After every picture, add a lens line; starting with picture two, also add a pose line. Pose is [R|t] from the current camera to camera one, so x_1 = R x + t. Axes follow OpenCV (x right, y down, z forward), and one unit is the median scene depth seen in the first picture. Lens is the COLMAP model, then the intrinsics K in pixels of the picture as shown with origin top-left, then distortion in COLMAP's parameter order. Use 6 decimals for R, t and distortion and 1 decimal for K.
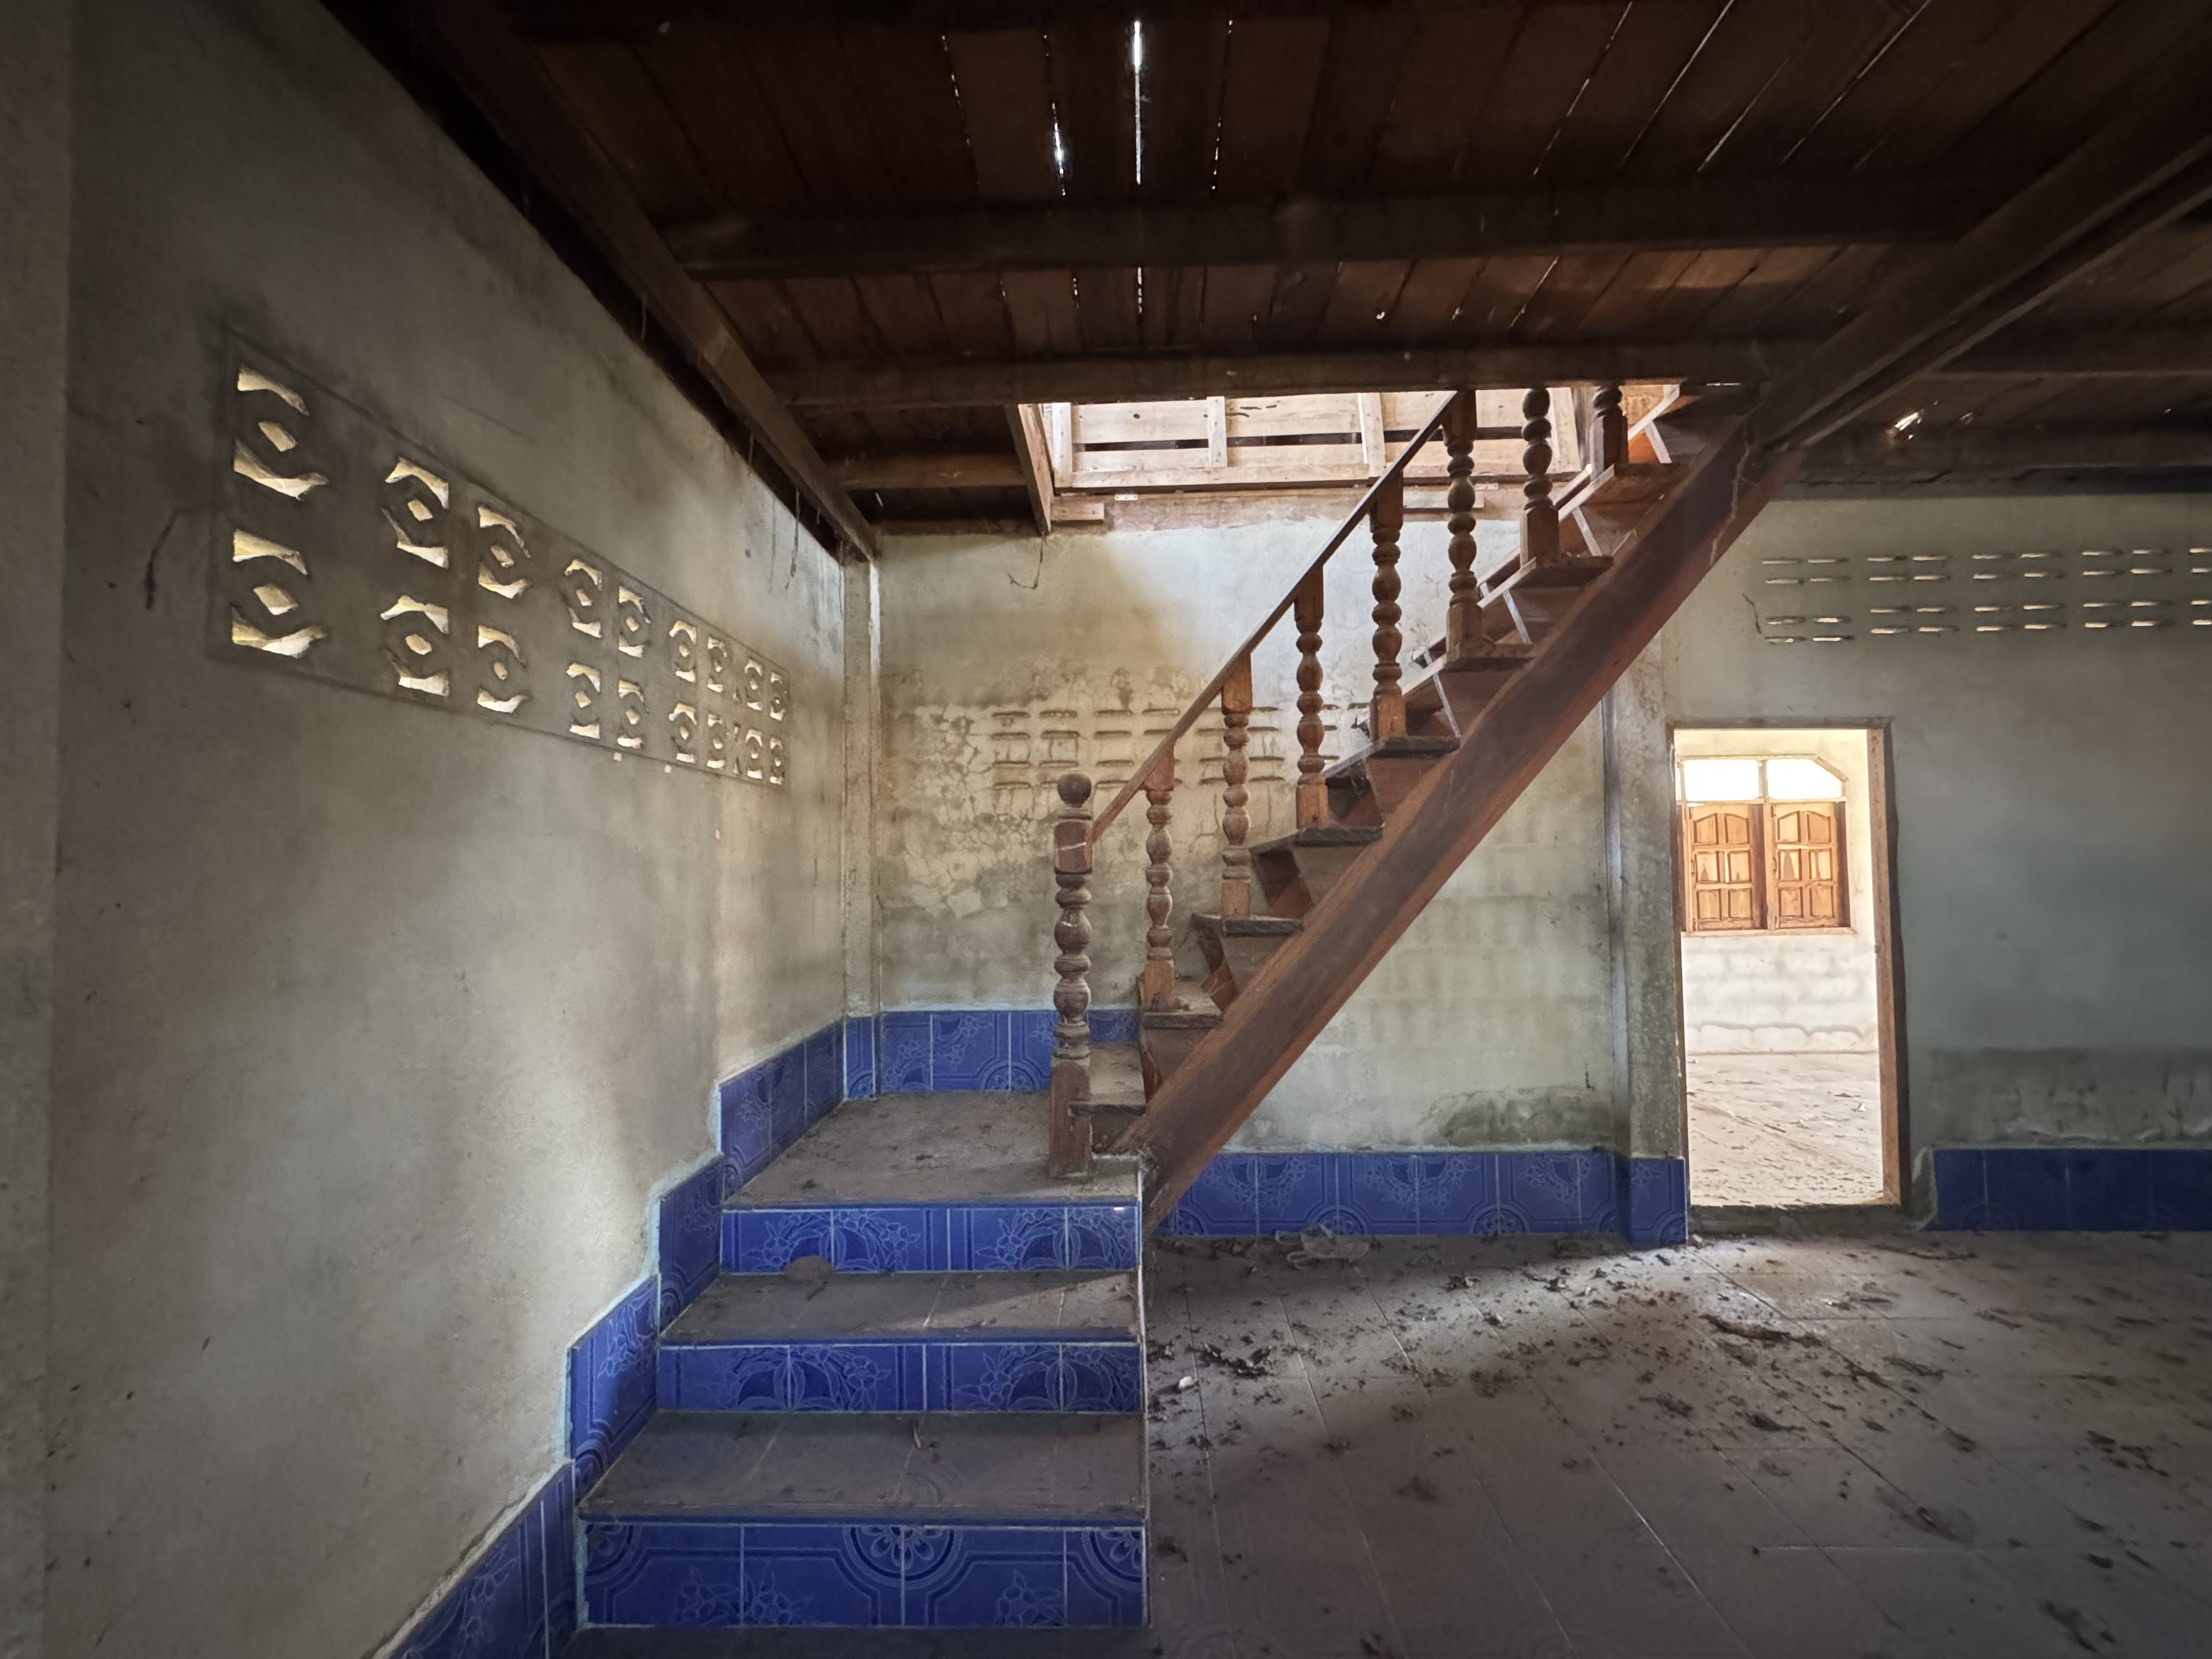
lens RADIAL K [[881.8, 0, 1106.3], [0, 881.8, 832.9], [0, 0, 1]] dist [-0.001368, -0.000298]
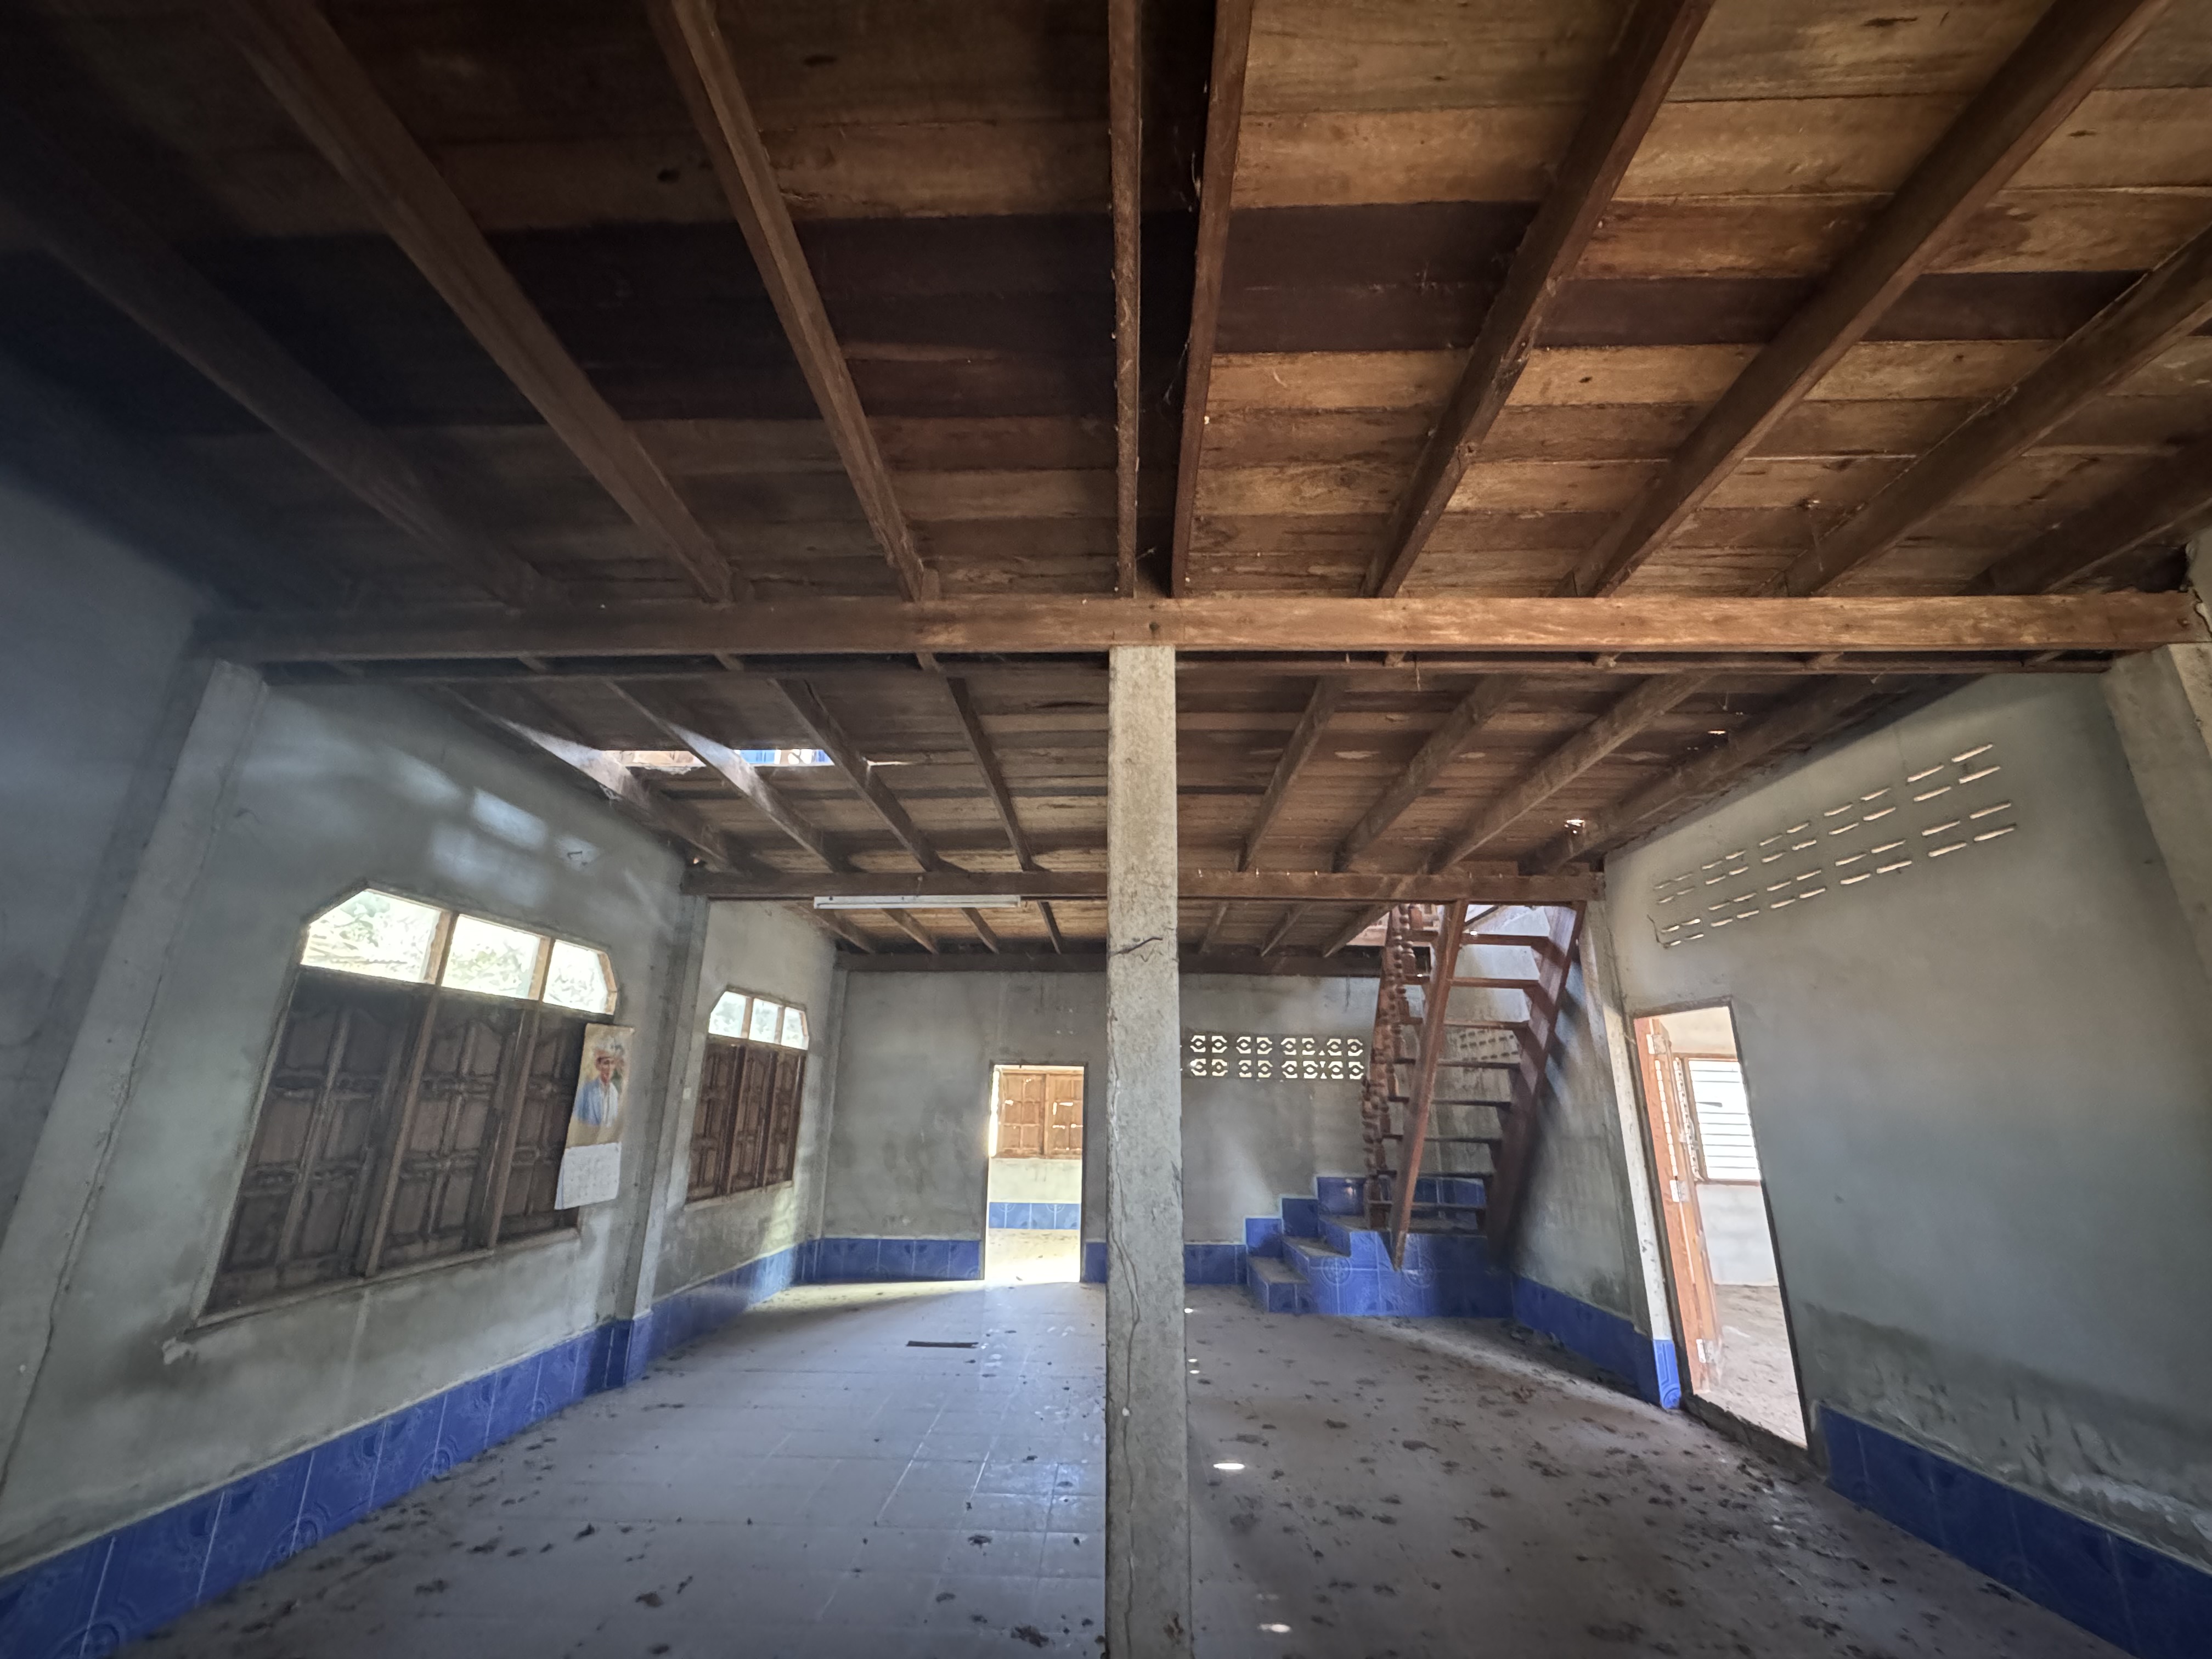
lens RADIAL K [[881.8, 0, 1106.3], [0, 881.8, 832.9], [0, 0, 1]] dist [-0.001368, -0.000298]
pose [[-0.000356, -0.285339, -0.958426, 2.164897], [0.028295, 0.958040, -0.285235, -0.025384], [0.999600, -0.027220, 0.007733, 0.144024]]
